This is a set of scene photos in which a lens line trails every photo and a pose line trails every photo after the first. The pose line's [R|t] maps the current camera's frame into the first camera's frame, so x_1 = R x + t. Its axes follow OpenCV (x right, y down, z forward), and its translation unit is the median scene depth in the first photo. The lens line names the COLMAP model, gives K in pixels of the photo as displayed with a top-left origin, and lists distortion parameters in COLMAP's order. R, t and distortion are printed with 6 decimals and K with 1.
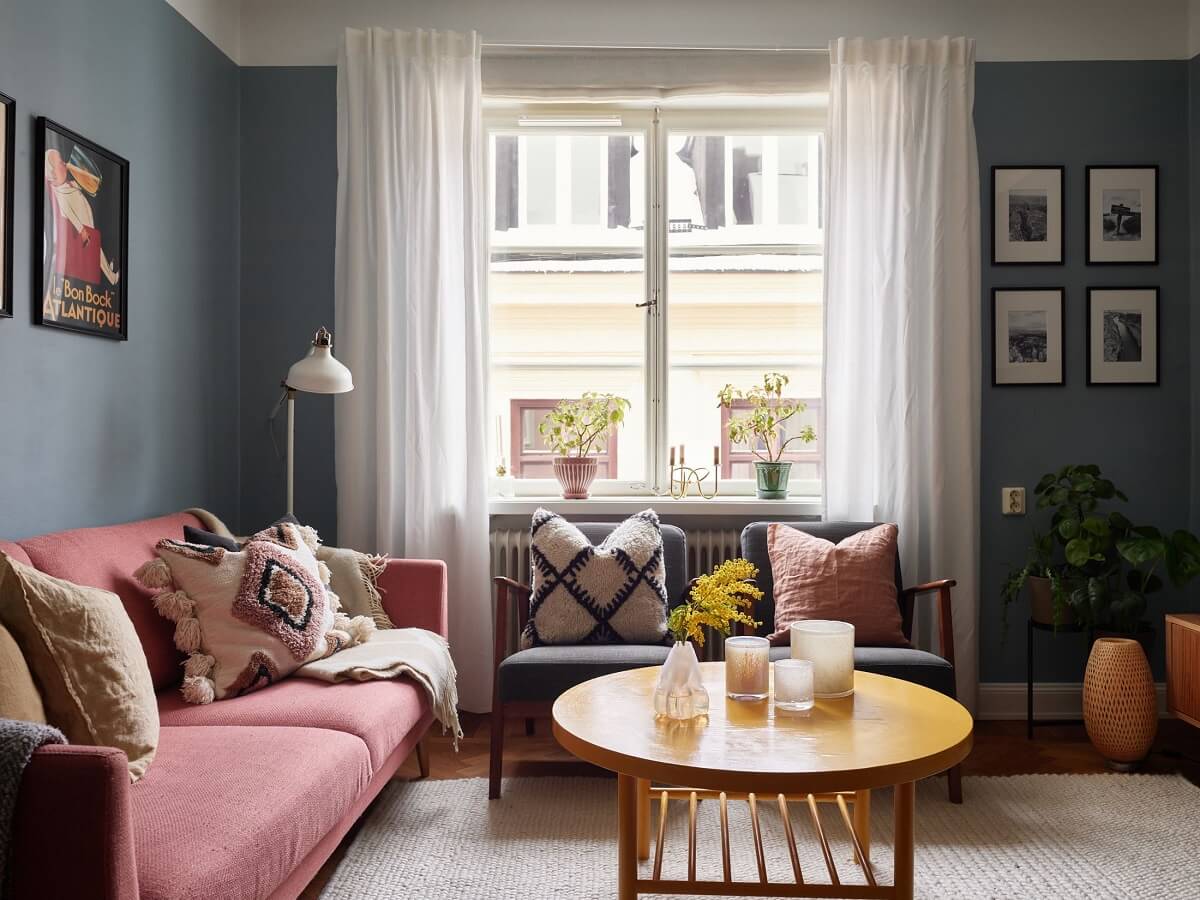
lens RADIAL K [[1054.8, 0, 617.1], [0, 1054.8, 441.3], [0, 0, 1]] dist [-0.023444, 0.018407]
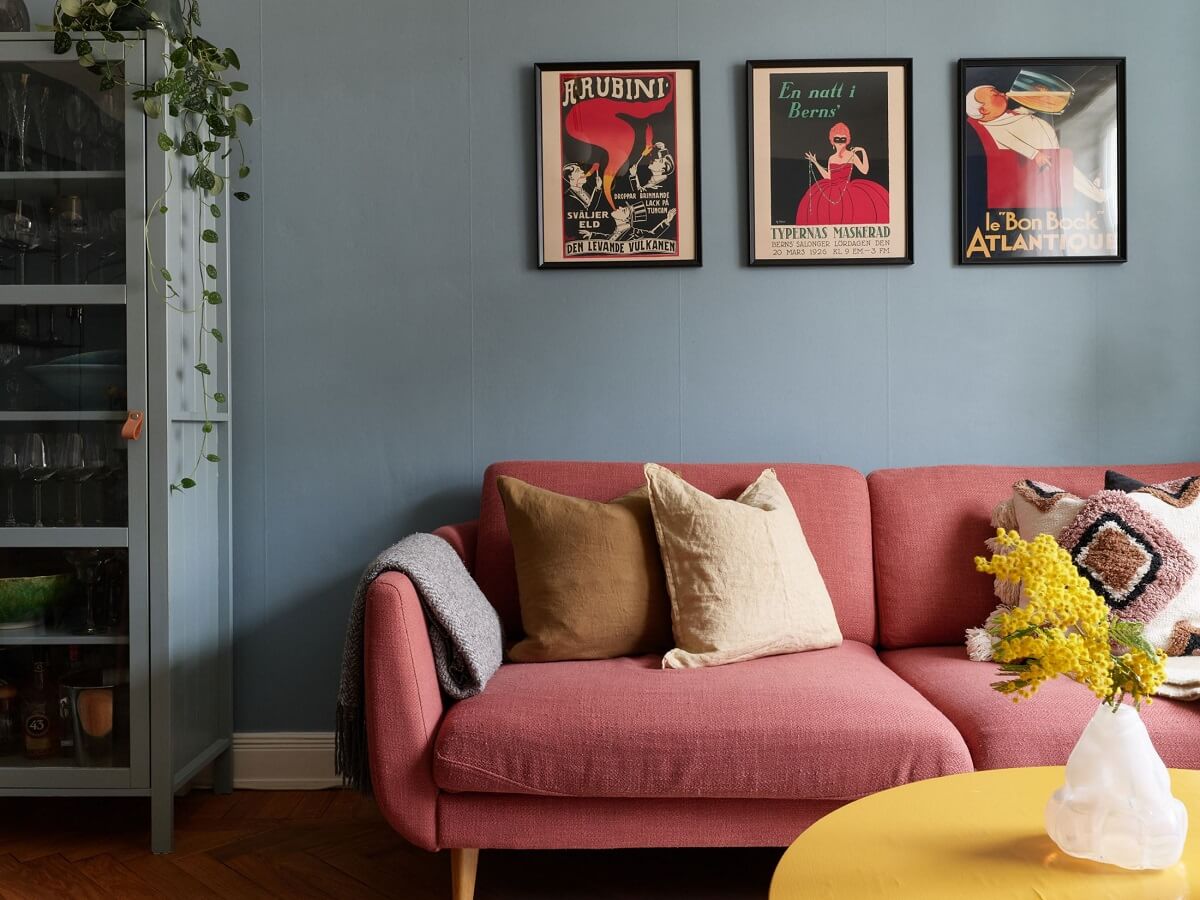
lens RADIAL K [[1054.8, 0, 555.7], [0, 1054.8, 439.2], [0, 0, 1]] dist [-0.023444, 0.018407]
pose [[0.021431, 0.002801, -0.999766, 0.446752], [0.008321, 0.999961, 0.002980, 0.050464], [0.999736, -0.008383, 0.021407, 0.568698]]
